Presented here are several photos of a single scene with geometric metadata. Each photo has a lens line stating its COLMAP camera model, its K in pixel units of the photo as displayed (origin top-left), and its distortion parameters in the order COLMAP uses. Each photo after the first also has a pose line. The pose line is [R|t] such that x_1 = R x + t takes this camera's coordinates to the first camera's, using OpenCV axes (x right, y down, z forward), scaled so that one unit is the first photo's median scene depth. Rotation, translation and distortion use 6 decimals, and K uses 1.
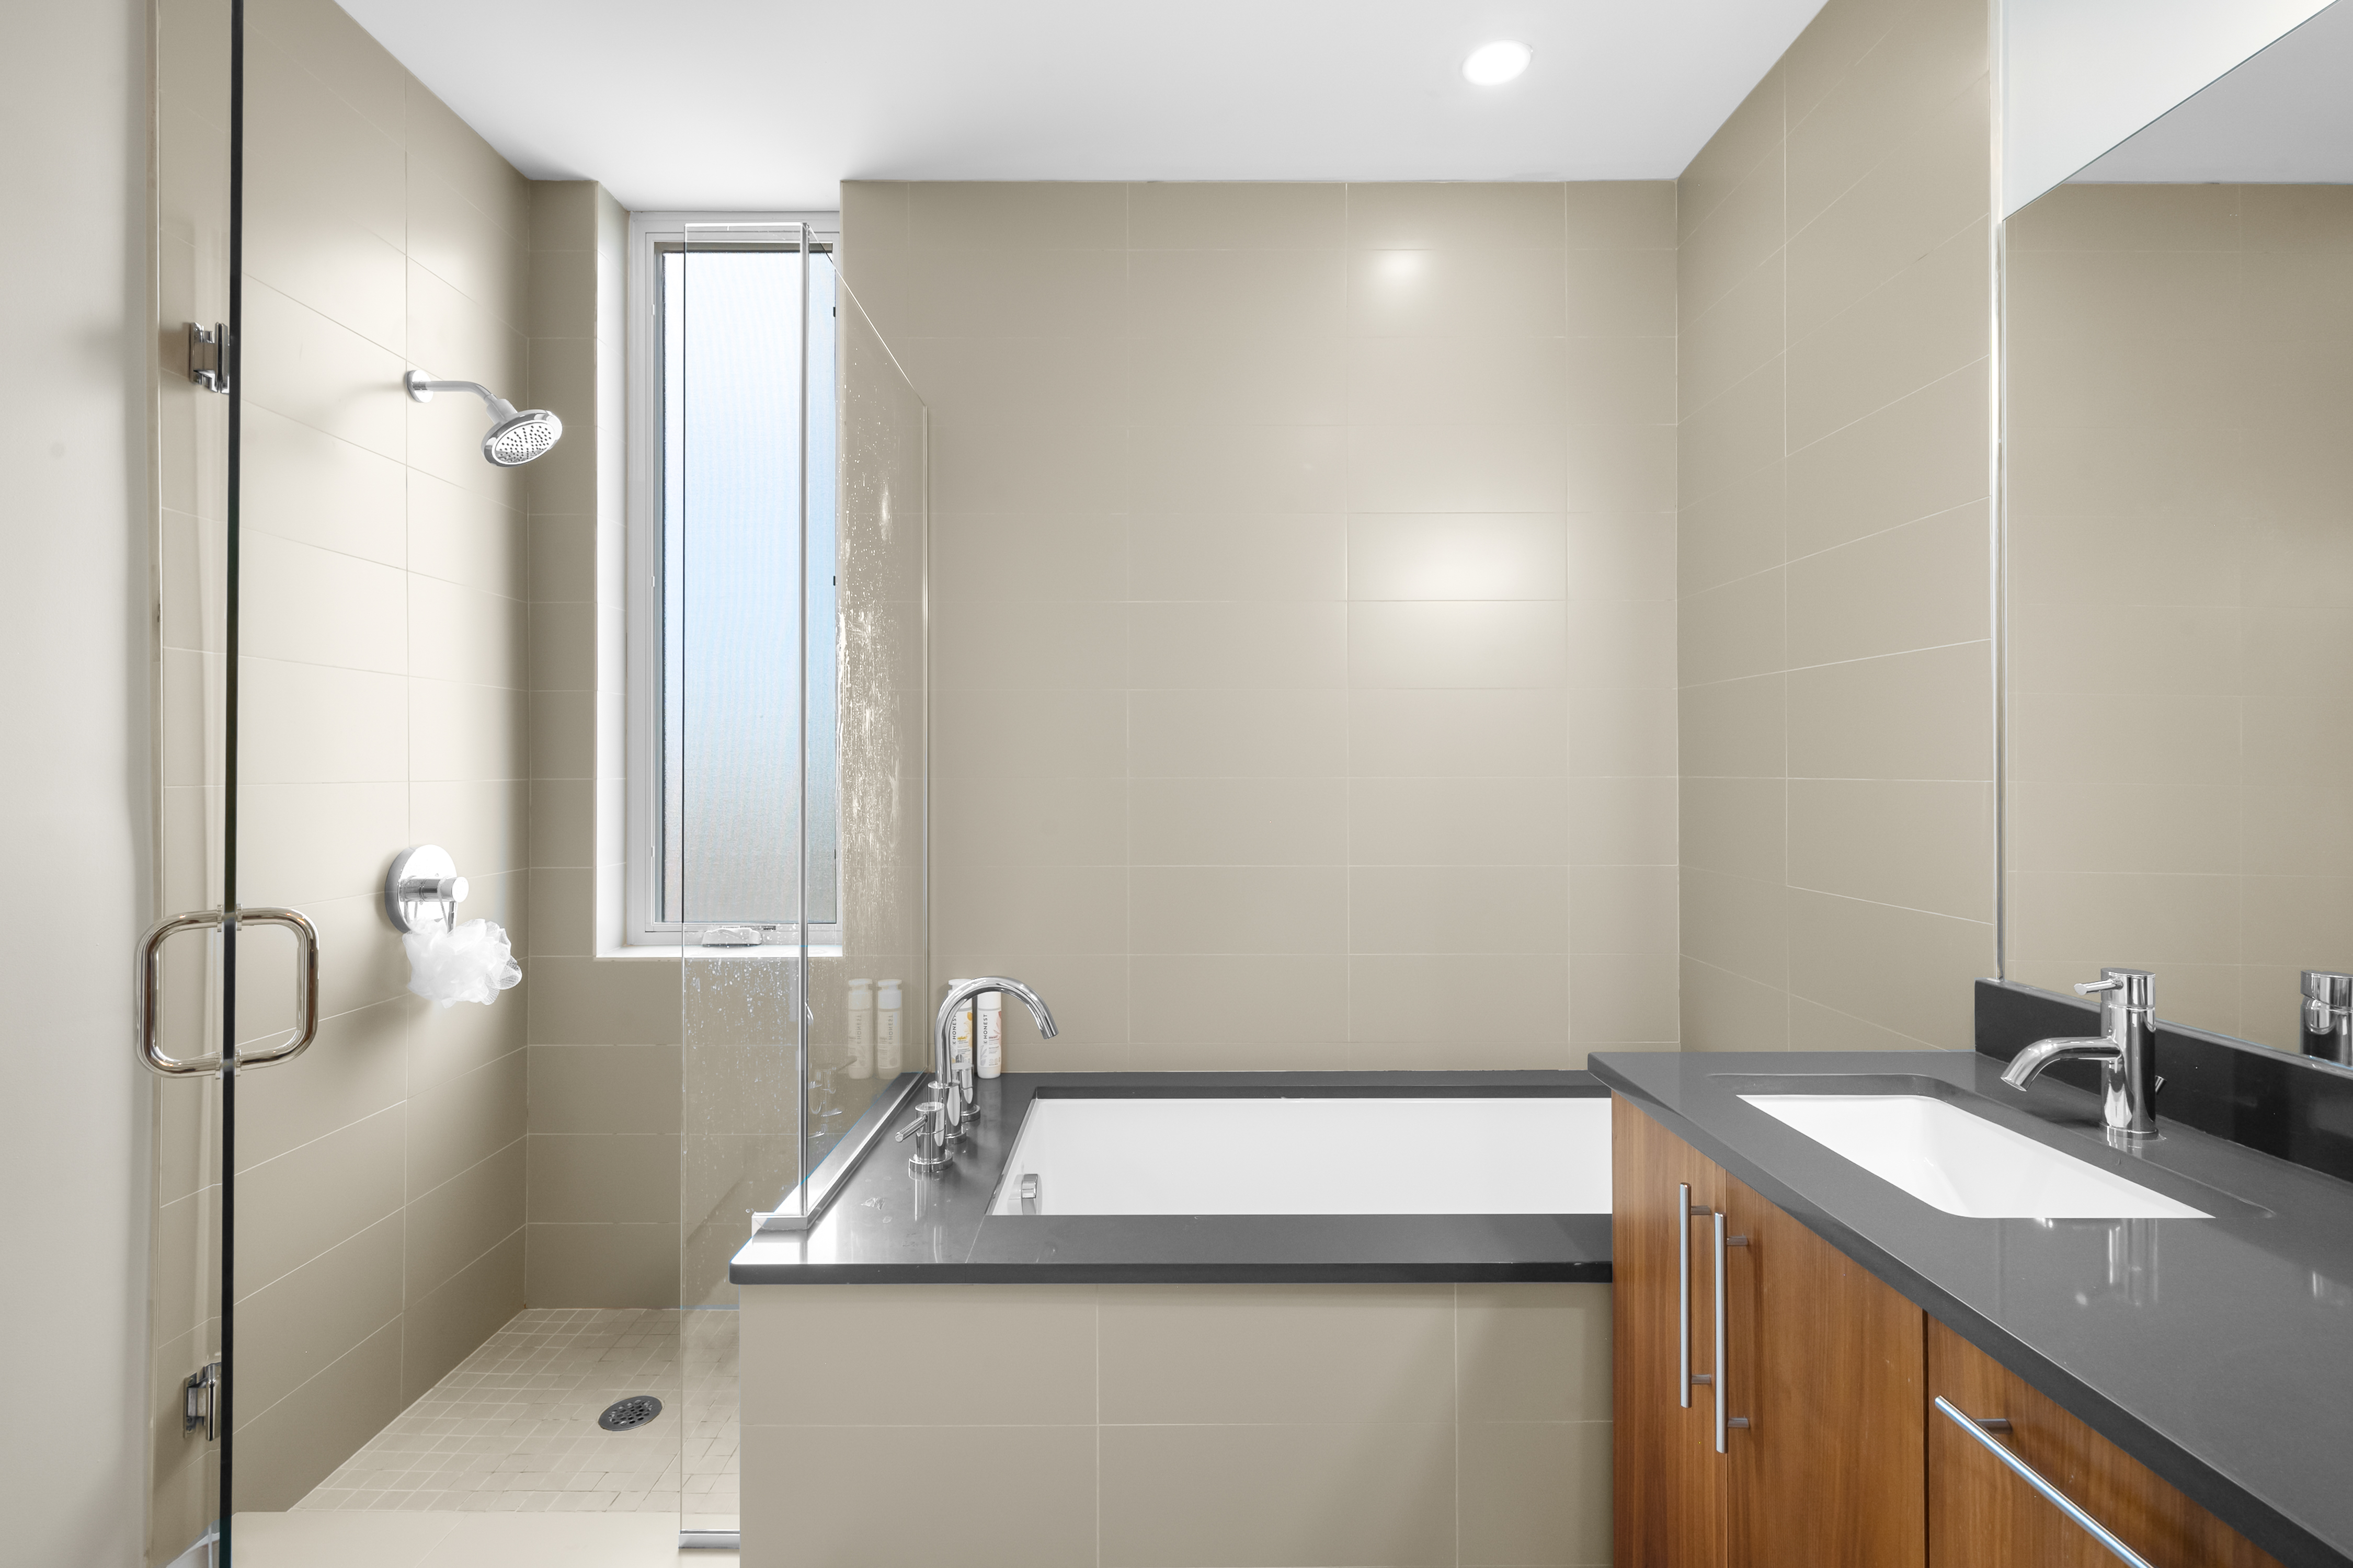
lens RADIAL K [[1028.8, 0, 1163.4], [0, 1028.8, 771.5], [0, 0, 1]] dist [-0.000922, -0.000182]
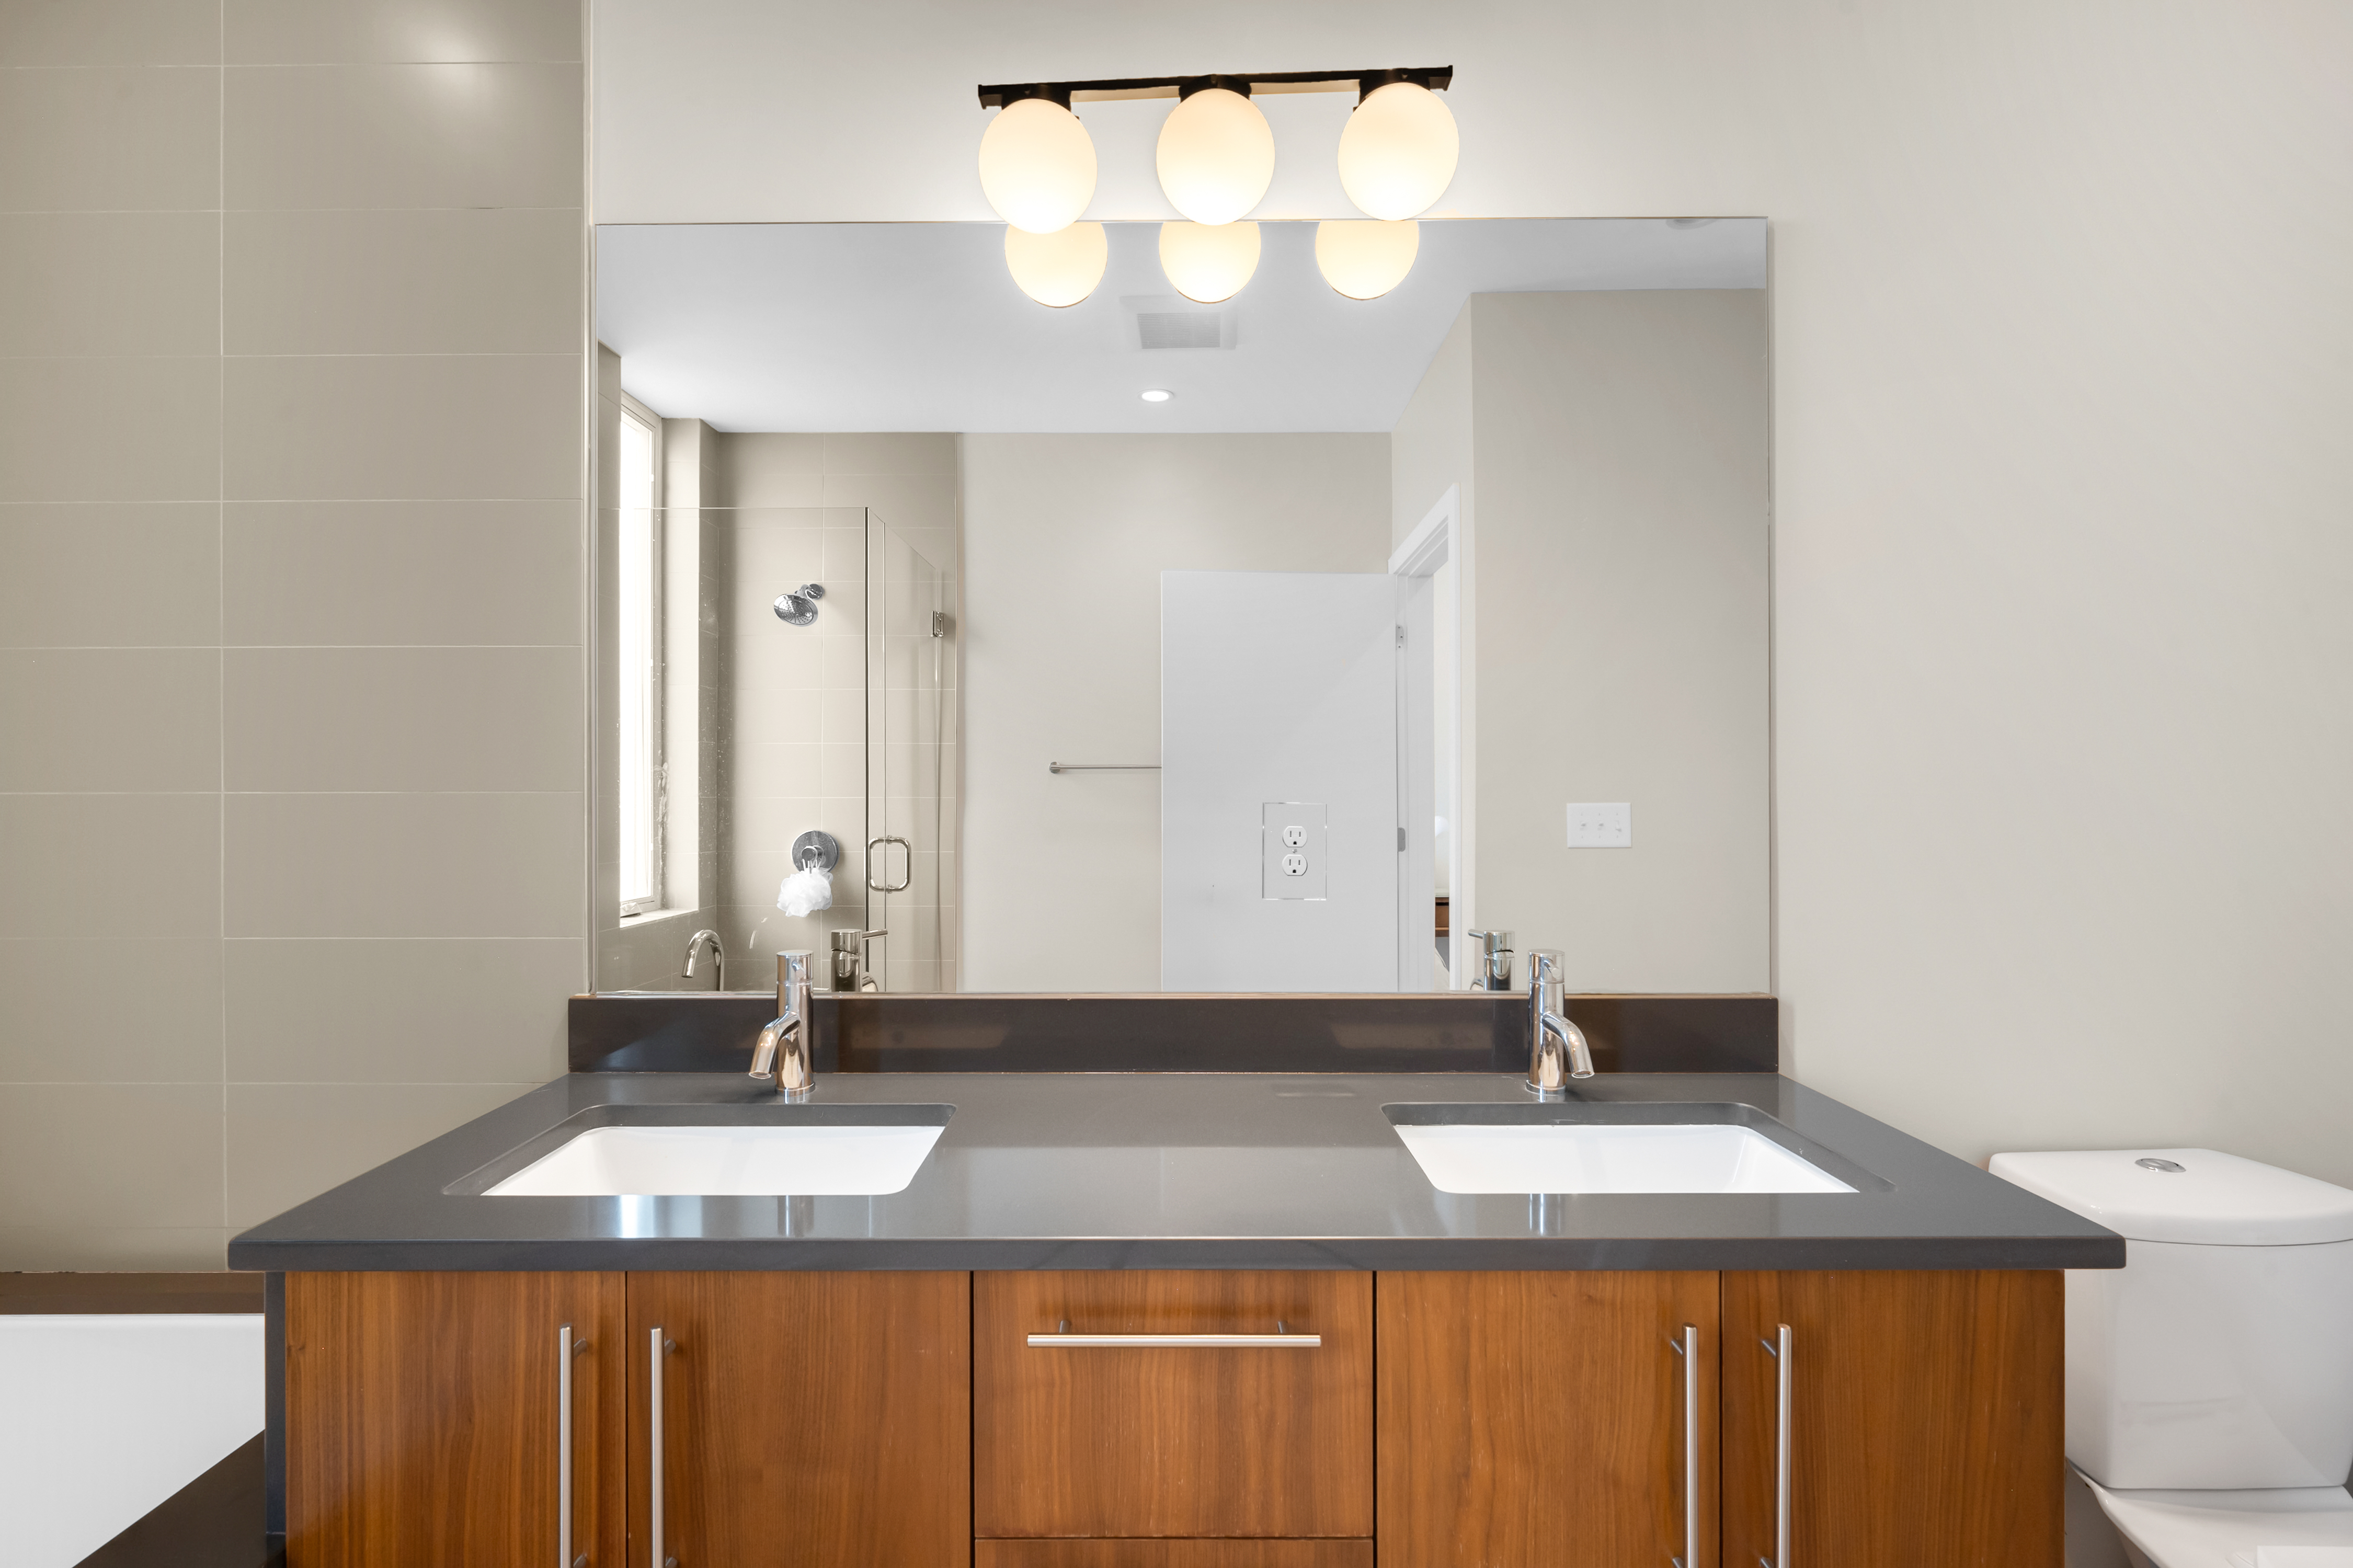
lens RADIAL K [[1098.8, 0, 1176.5], [0, 1098.8, 784.0], [0, 0, 1]] dist [-0.001096, 0.000362]
pose [[0.028622, -0.001392, 0.999589, -0.292848], [0.005110, 0.999986, 0.001246, 0.005694], [-0.999577, 0.005072, 0.028629, 0.542076]]
